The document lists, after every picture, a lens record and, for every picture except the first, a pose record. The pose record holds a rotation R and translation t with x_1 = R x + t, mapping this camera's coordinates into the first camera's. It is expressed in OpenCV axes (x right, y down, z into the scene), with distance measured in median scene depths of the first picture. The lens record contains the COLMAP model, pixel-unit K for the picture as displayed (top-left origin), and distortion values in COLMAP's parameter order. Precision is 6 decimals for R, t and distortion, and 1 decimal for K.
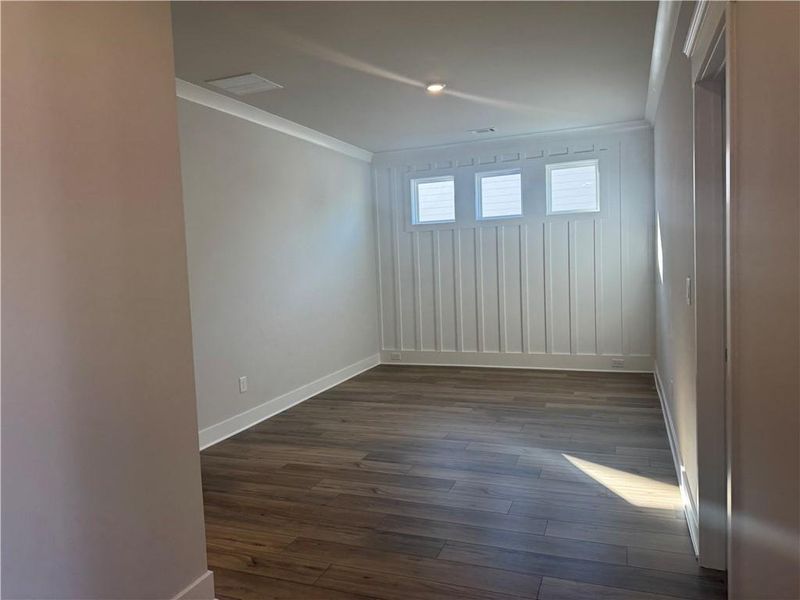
lens RADIAL K [[556.2, 0, 400.0], [0, 556.2, 300.0], [0, 0, 1]] dist [0.089280, -0.000802]
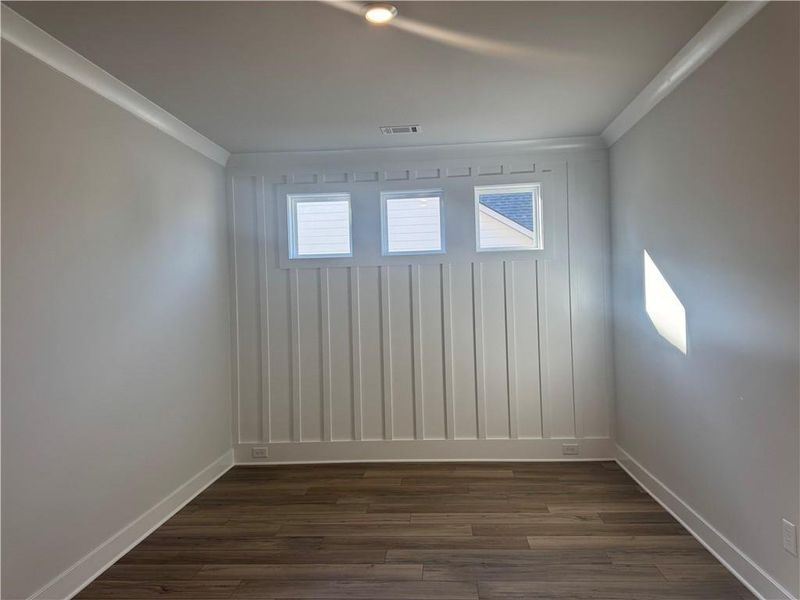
lens RADIAL K [[556.2, 0, 400.0], [0, 556.2, 300.0], [0, 0, 1]] dist [0.089280, -0.000802]
pose [[0.952616, 0.012673, 0.303911, -0.060026], [0.012277, 0.996716, -0.080045, -0.027936], [-0.303927, 0.079983, 0.949332, 0.316721]]
